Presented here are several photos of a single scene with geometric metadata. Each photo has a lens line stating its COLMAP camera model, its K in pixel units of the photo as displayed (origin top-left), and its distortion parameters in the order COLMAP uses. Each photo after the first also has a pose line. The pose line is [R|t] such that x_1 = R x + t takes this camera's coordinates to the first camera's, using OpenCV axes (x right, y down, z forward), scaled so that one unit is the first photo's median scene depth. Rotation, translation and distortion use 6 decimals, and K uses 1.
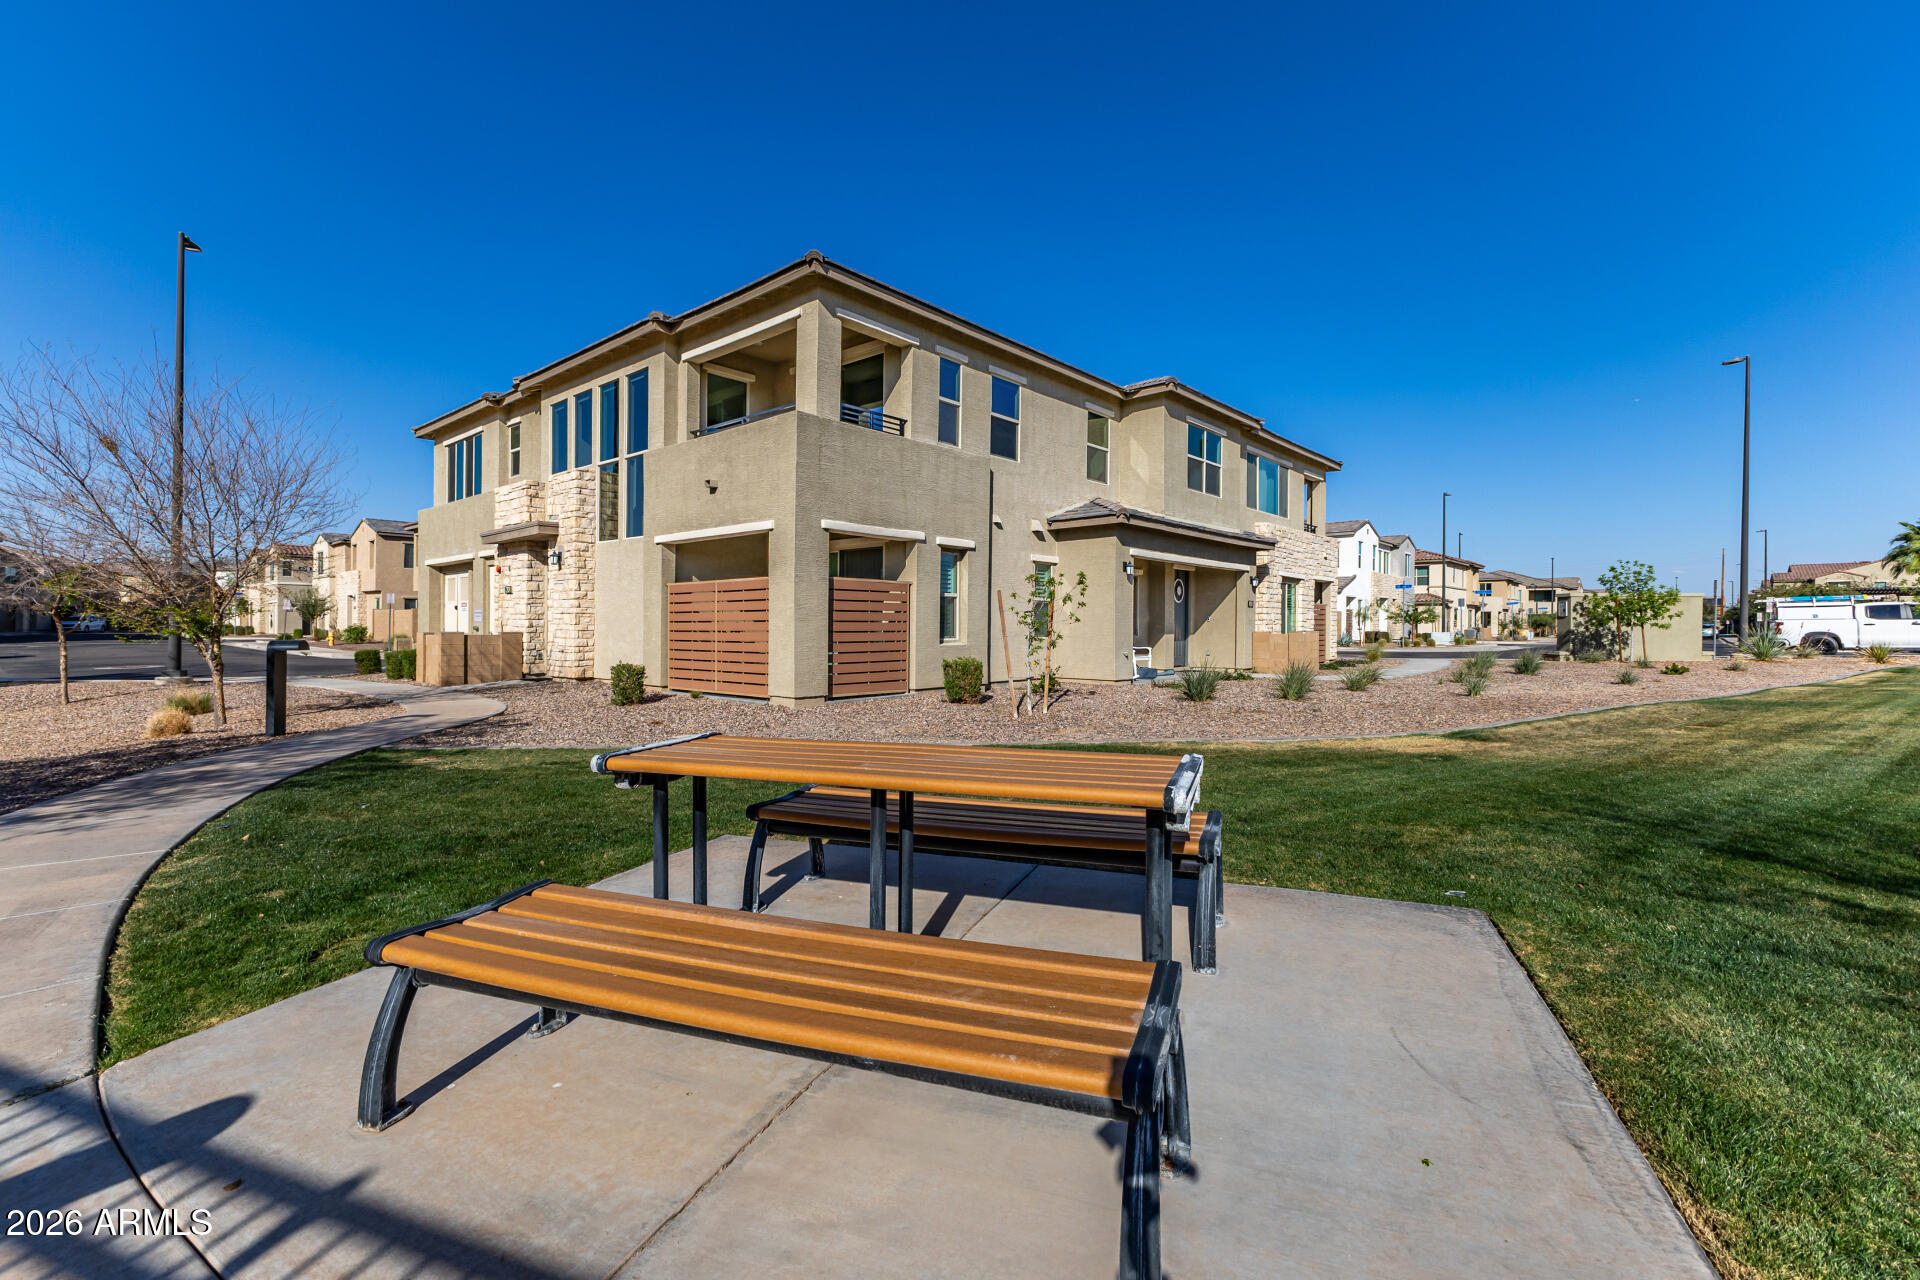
lens RADIAL K [[827.8, 0, 964.5], [0, 827.8, 627.3], [0, 0, 1]] dist [-0.000502, -0.000189]
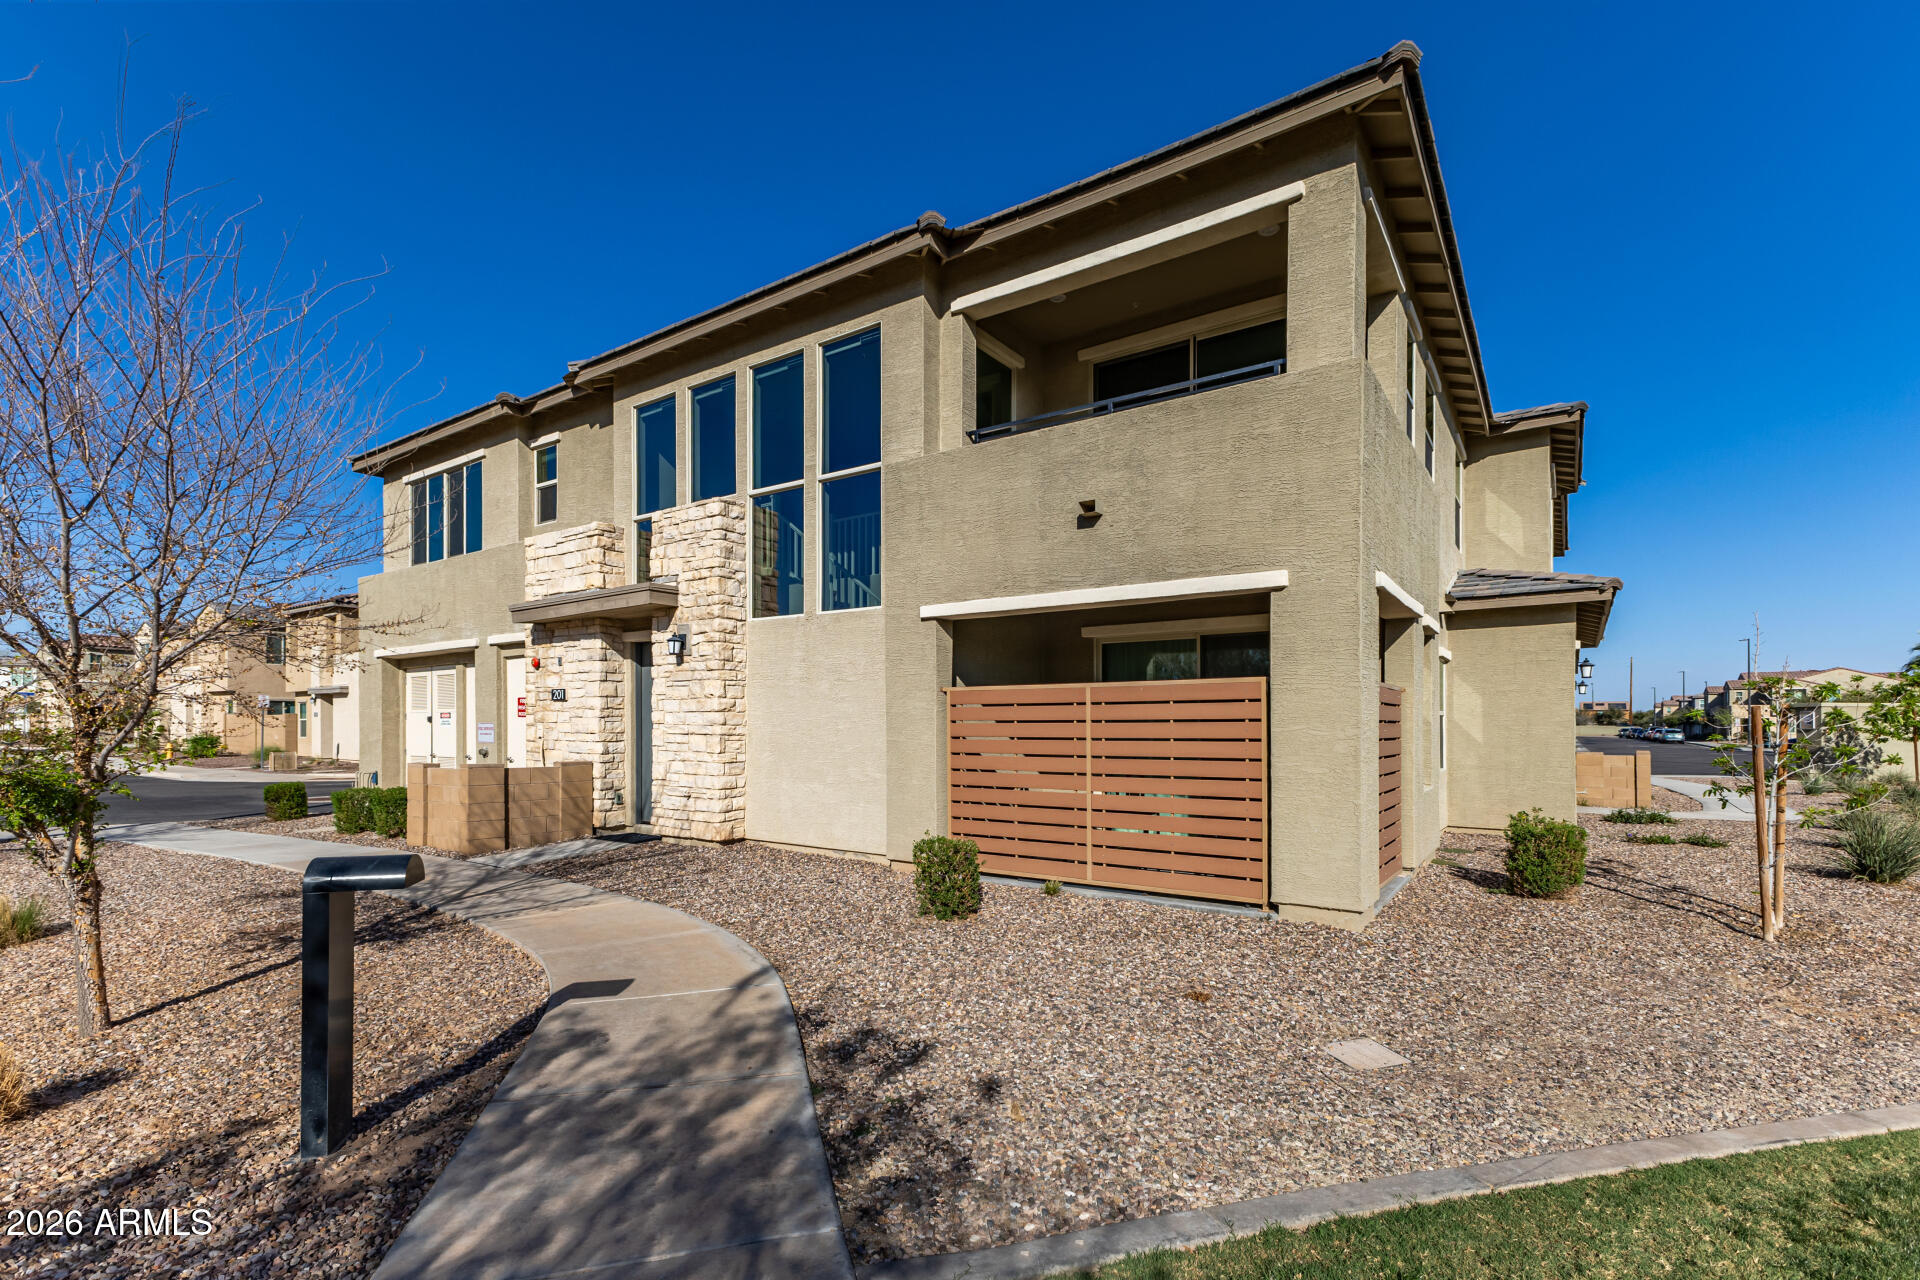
lens RADIAL K [[798.7, 0, 958.8], [0, 798.7, 729.3], [0, 0, 1]] dist [0.002839, 0.000328]
pose [[0.989725, -0.001058, 0.142980, -0.366960], [0.001108, 0.999999, -0.000268, -0.019855], [-0.142980, 0.000424, 0.989726, 0.378289]]
